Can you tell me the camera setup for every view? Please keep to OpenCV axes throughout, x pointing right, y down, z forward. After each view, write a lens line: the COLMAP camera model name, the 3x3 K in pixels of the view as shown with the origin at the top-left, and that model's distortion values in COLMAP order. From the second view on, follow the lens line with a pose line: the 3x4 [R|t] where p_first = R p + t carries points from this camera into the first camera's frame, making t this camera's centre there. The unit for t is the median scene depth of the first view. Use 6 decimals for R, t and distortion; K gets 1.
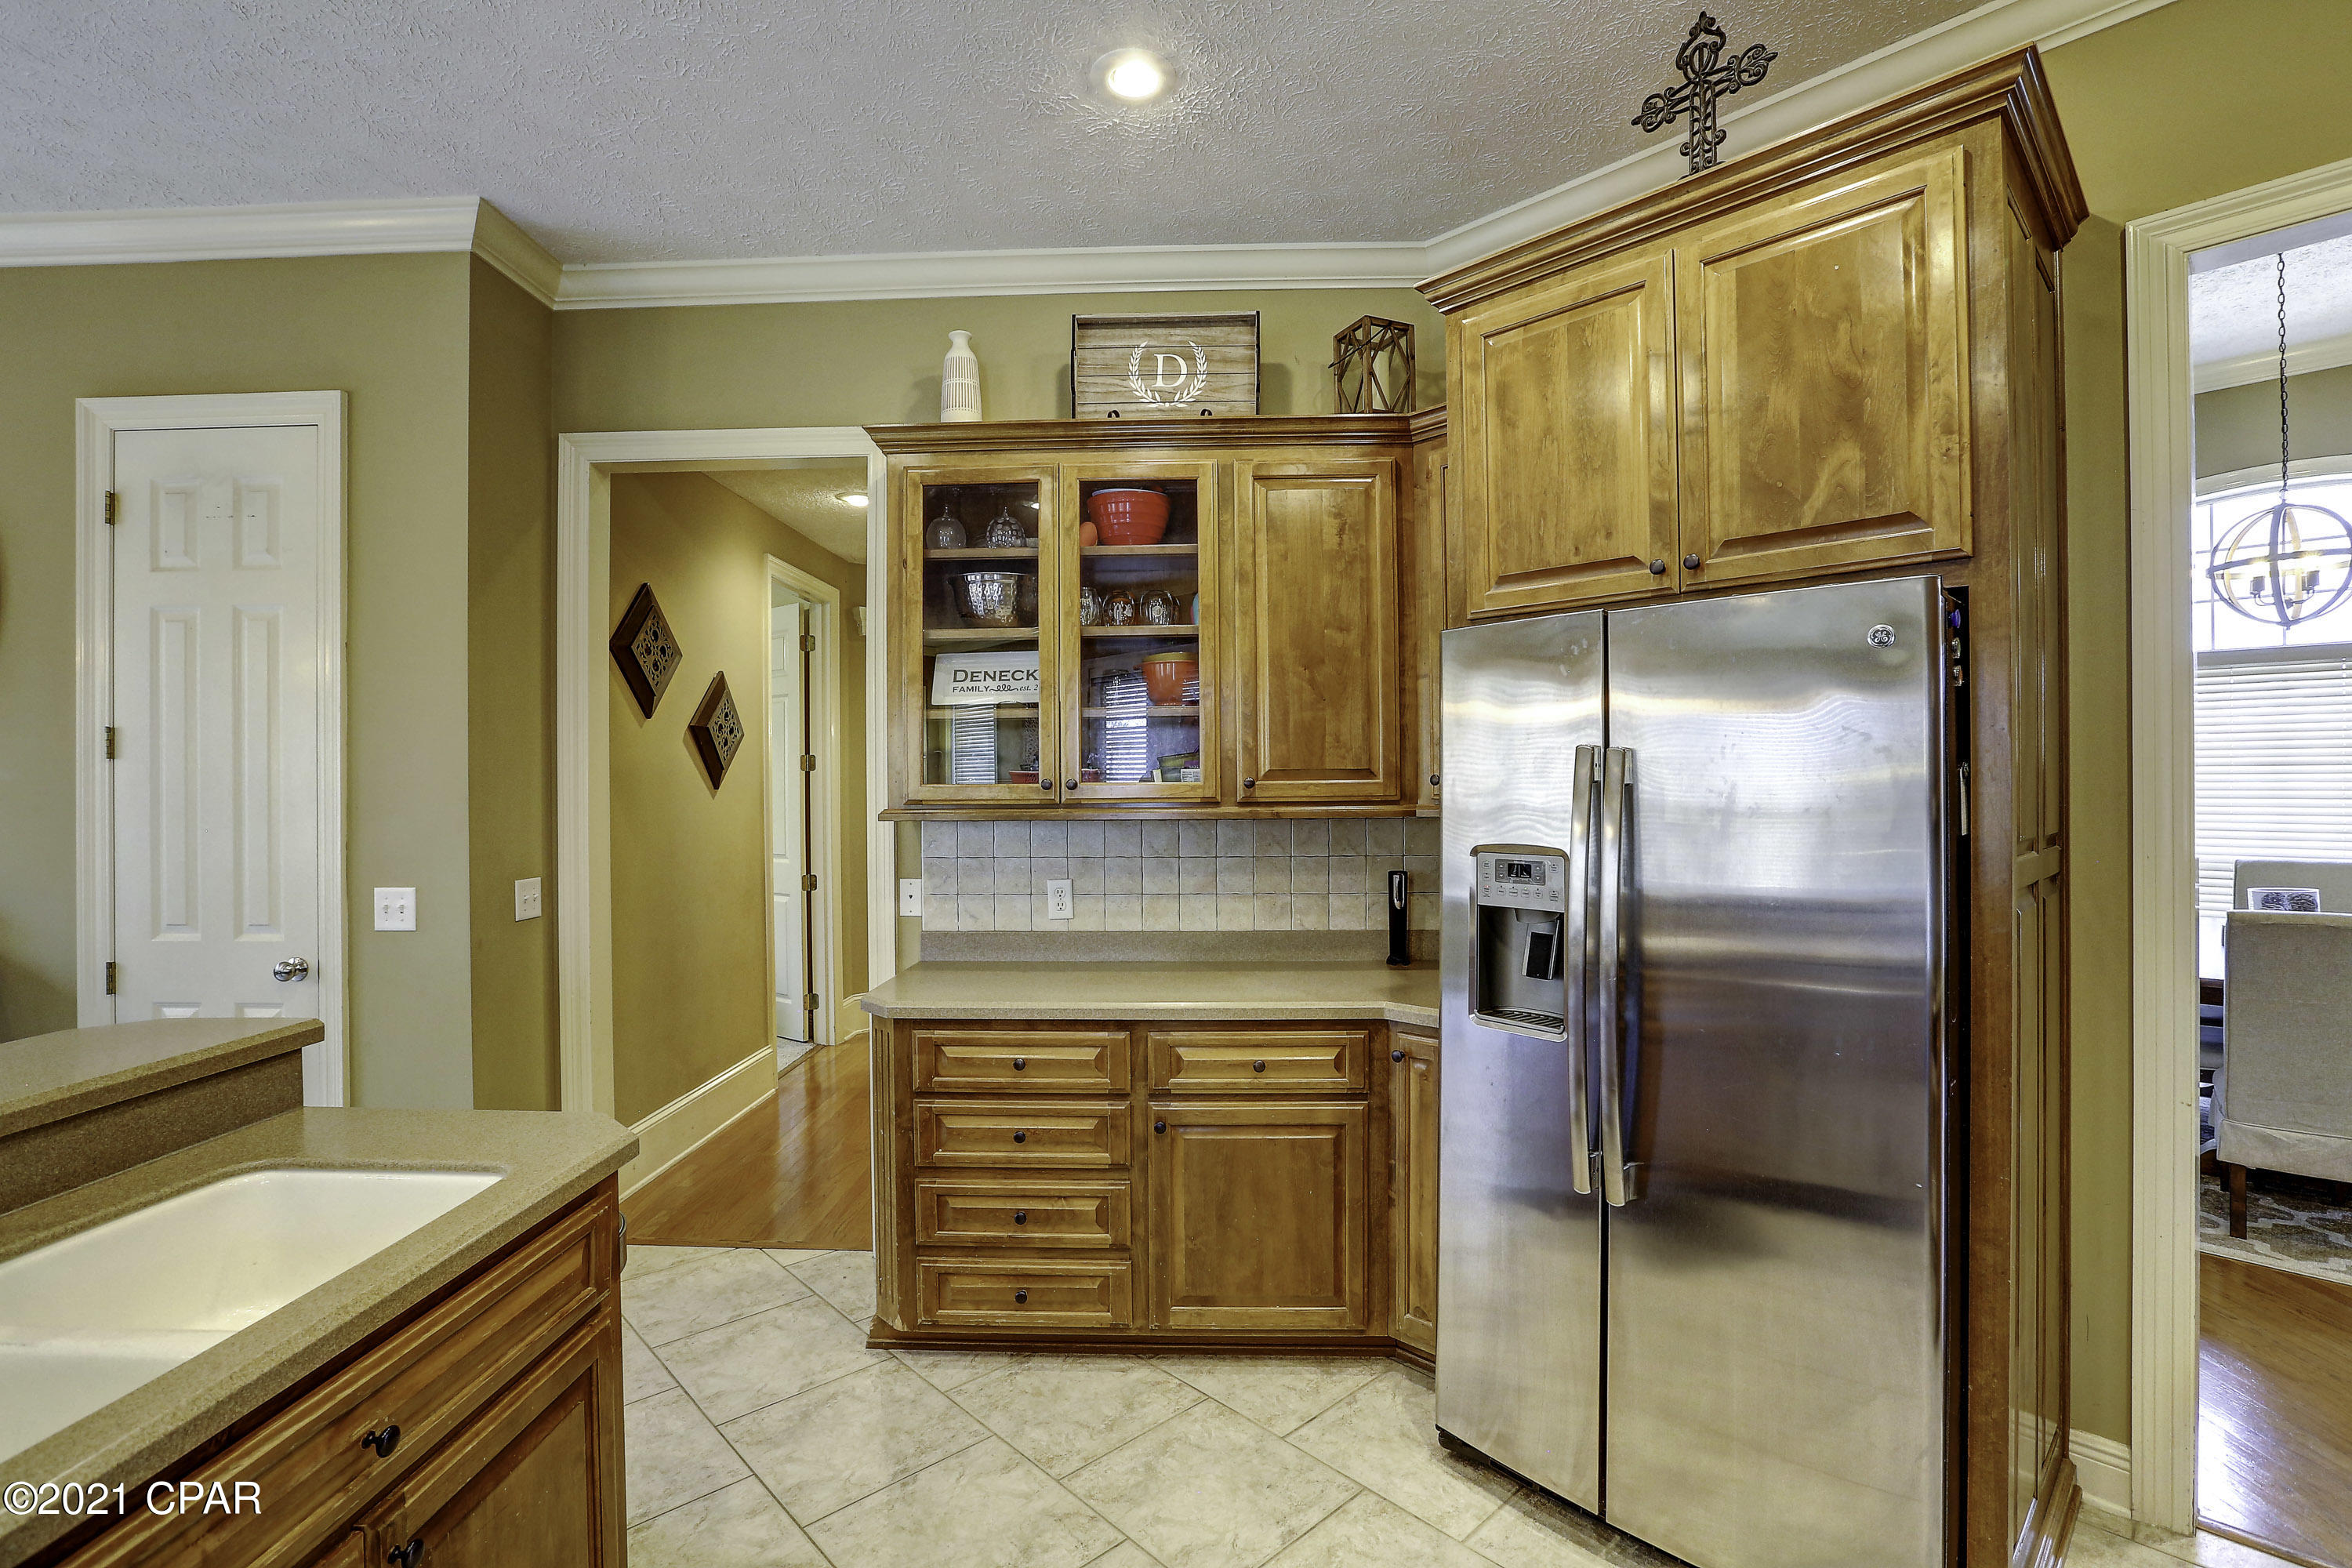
lens RADIAL K [[1076.0, 0, 1176.0], [0, 1076.0, 784.0], [0, 0, 1]] dist [-0.053164, 0.017757]
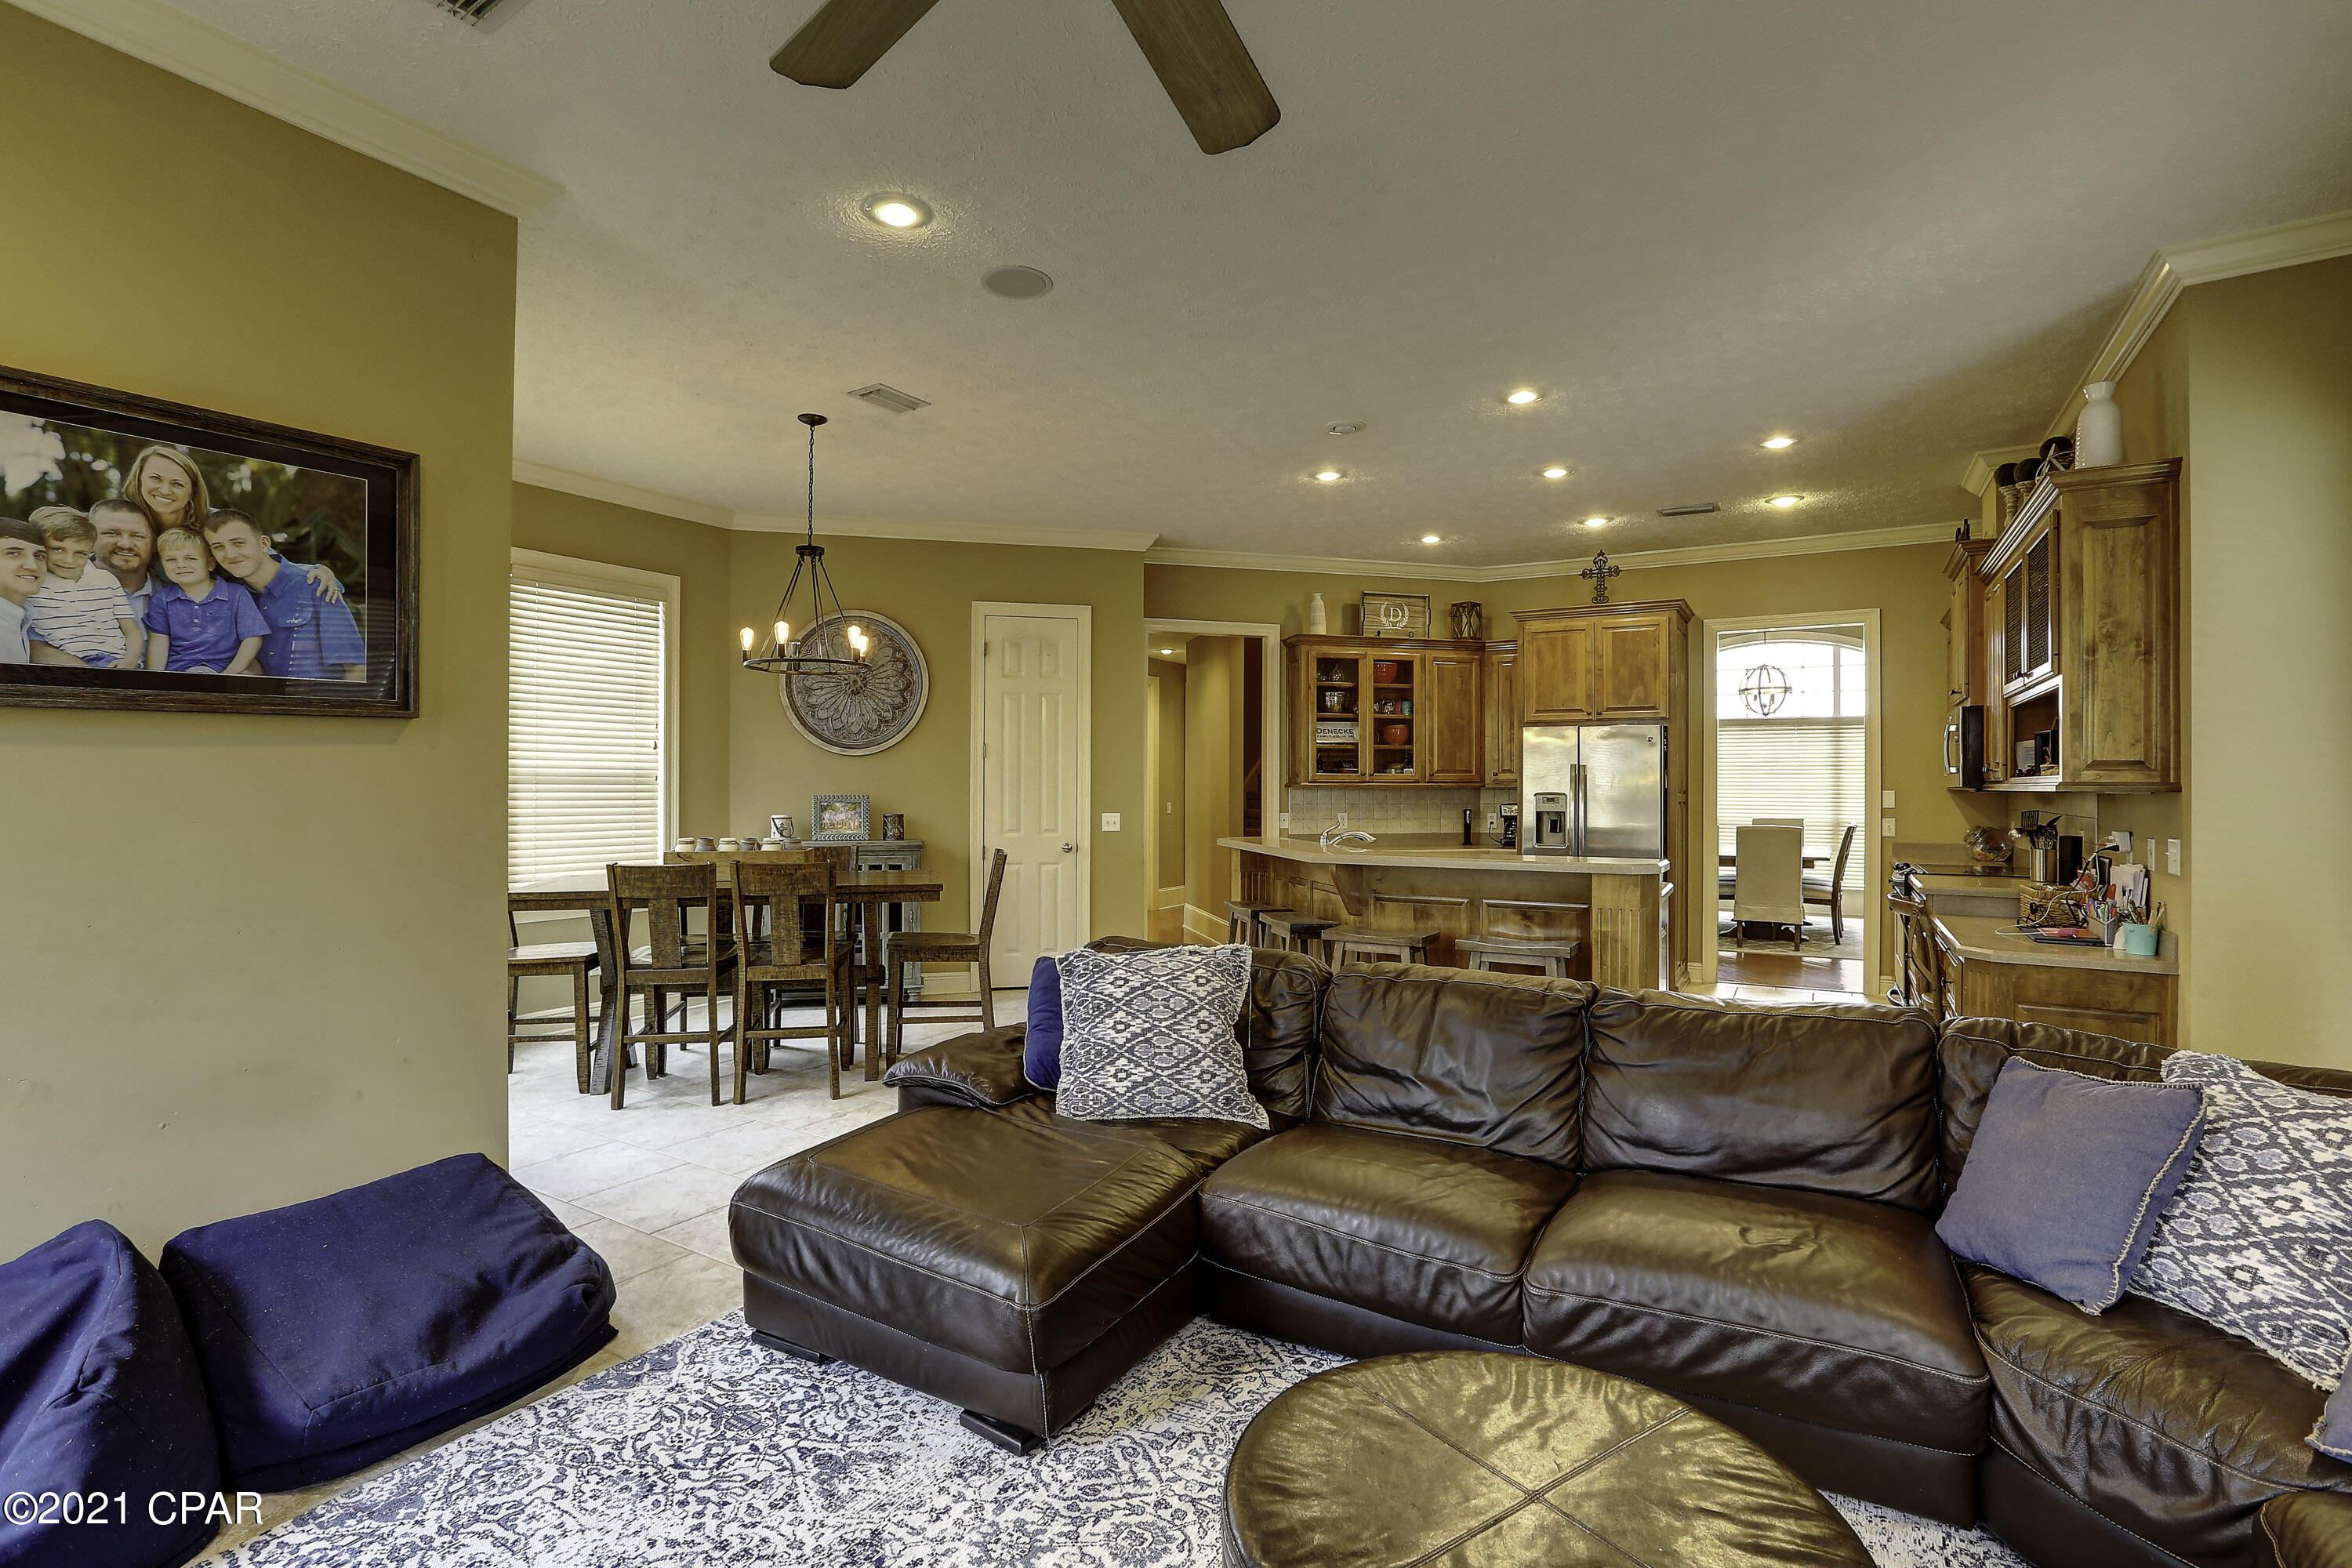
lens RADIAL K [[1112.9, 0, 1178.9], [0, 1112.9, 791.7], [0, 0, 1]] dist [-0.056134, 0.022891]
pose [[0.962767, 0.007758, 0.270223, -1.290596], [-0.008782, 0.999958, 0.002580, 0.040870], [-0.270191, -0.004857, 0.962794, -1.511177]]
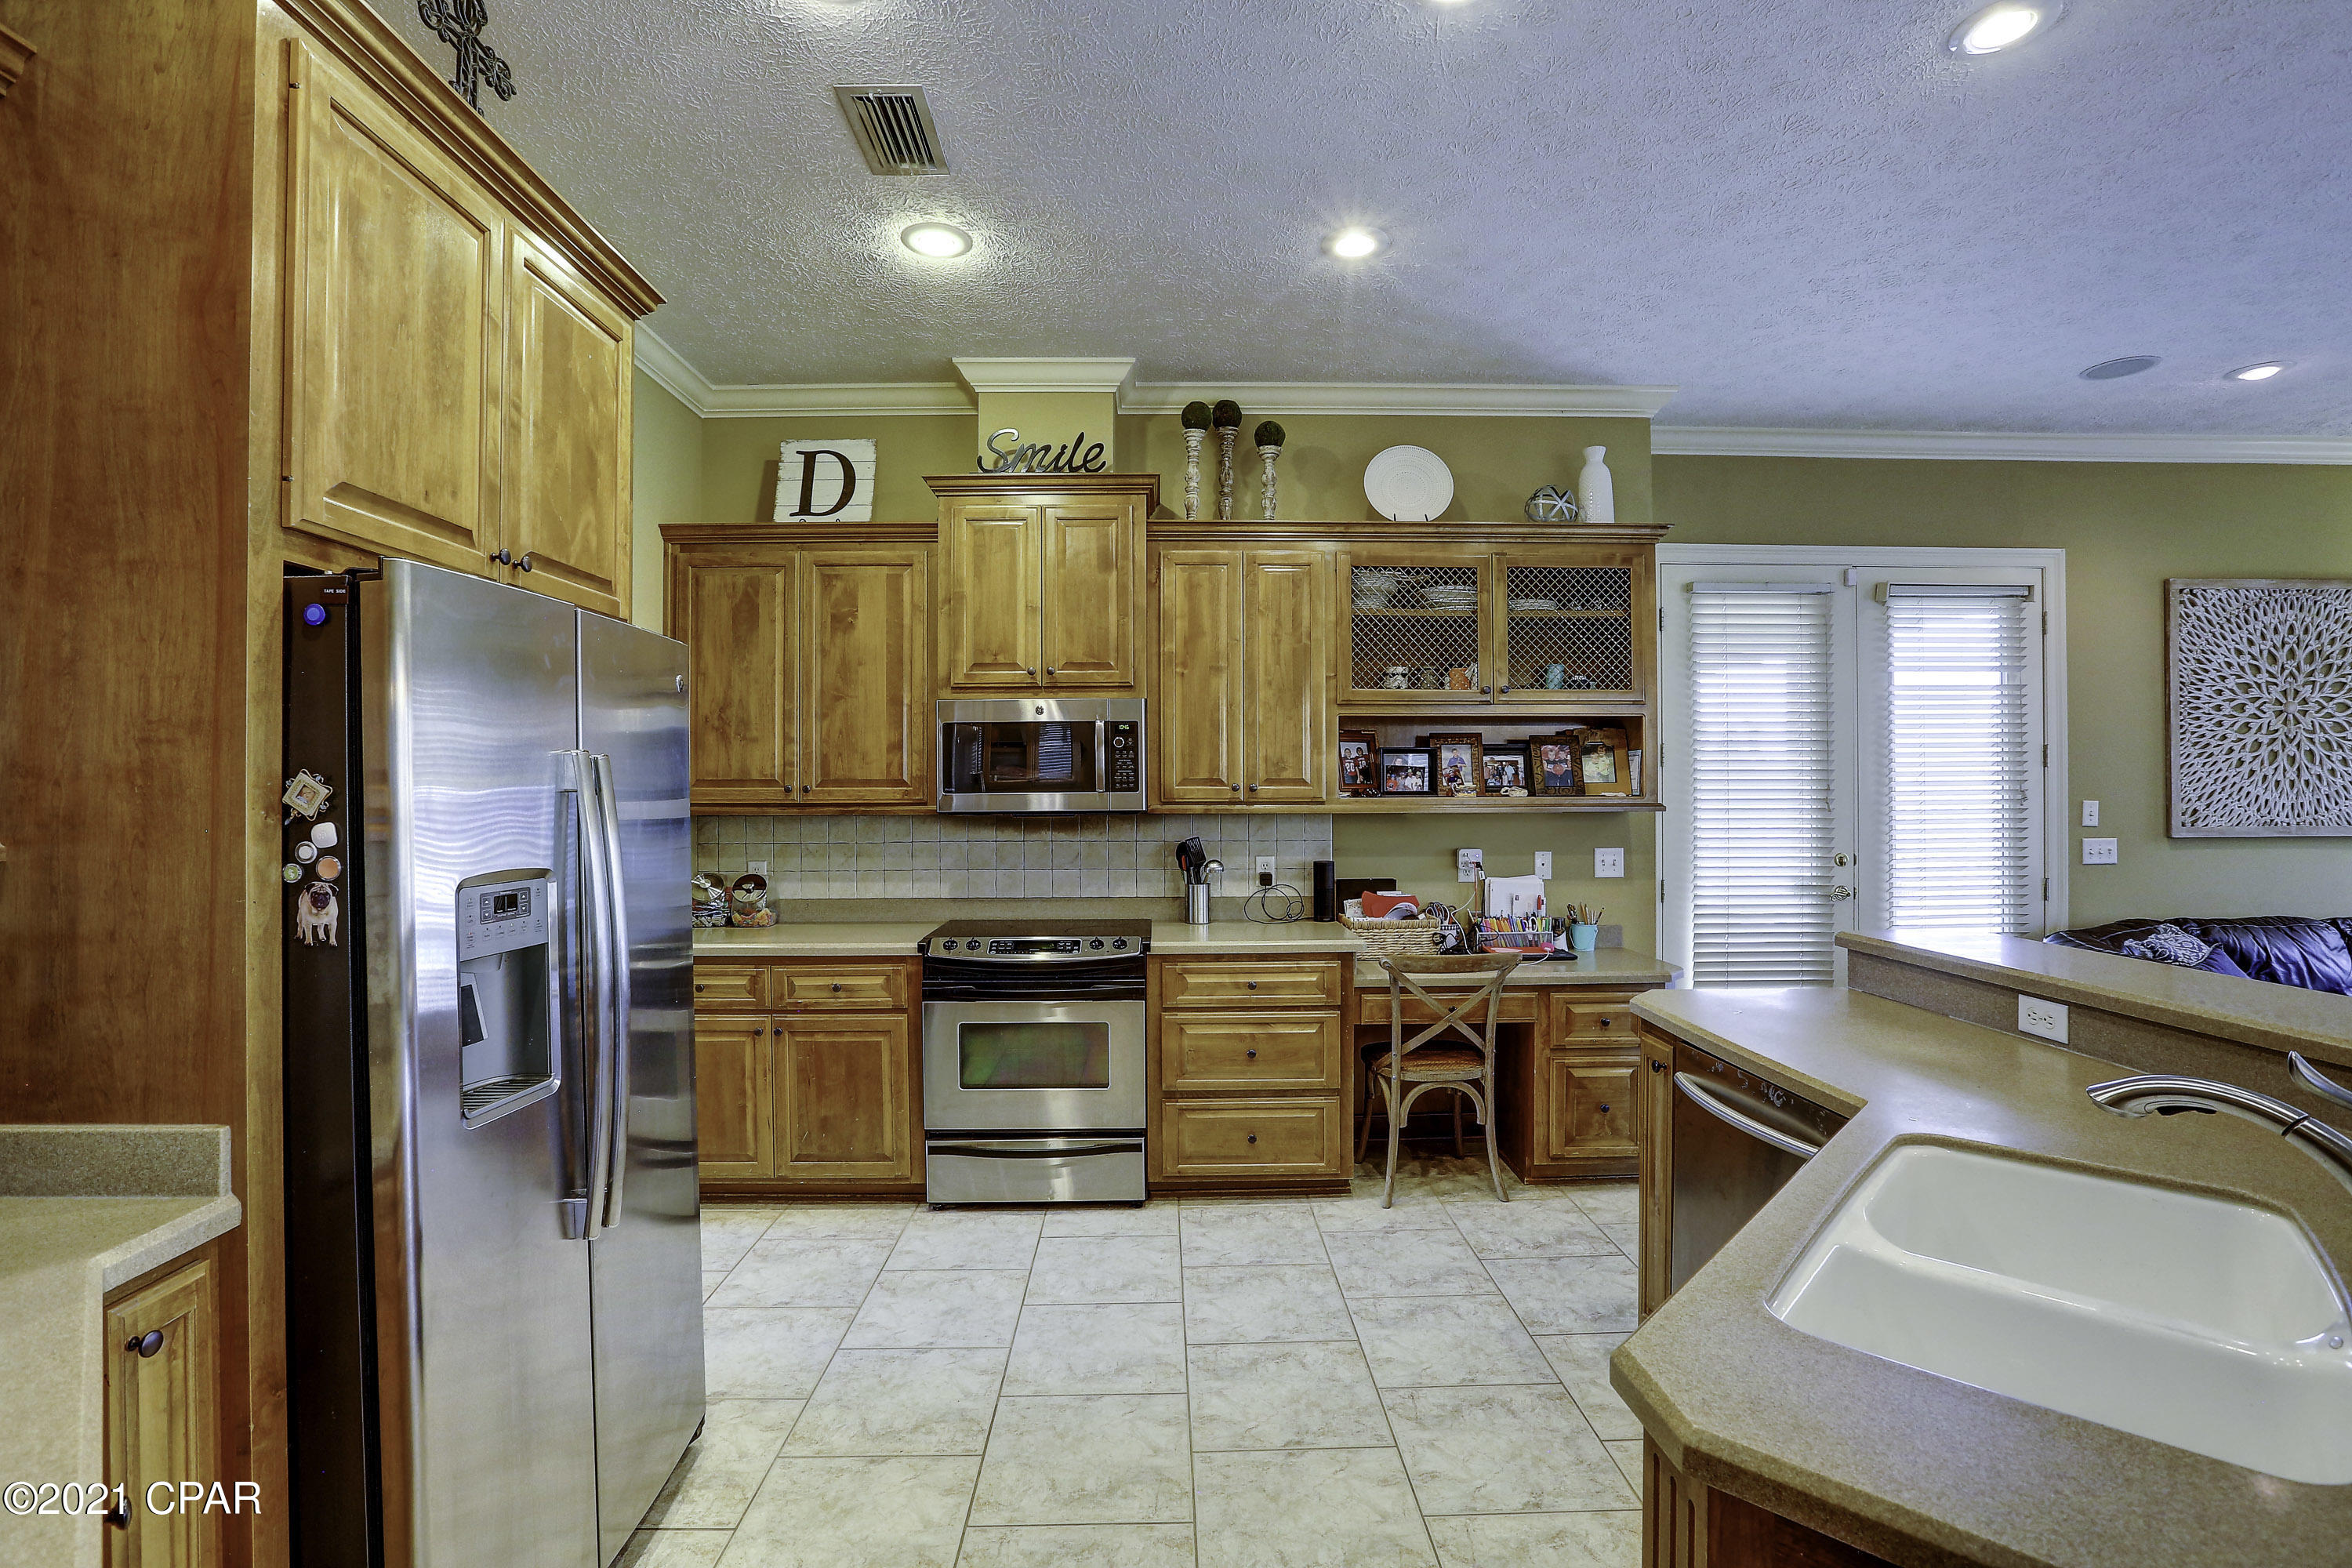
lens RADIAL K [[1076.0, 0, 1176.0], [0, 1076.0, 784.0], [0, 0, 1]] dist [-0.053164, 0.017757]
pose [[-0.737868, 0.011167, 0.674853, -0.412890], [0.008787, 0.999937, -0.006939, 0.002054], [-0.674888, 0.000810, -0.737920, 0.902890]]
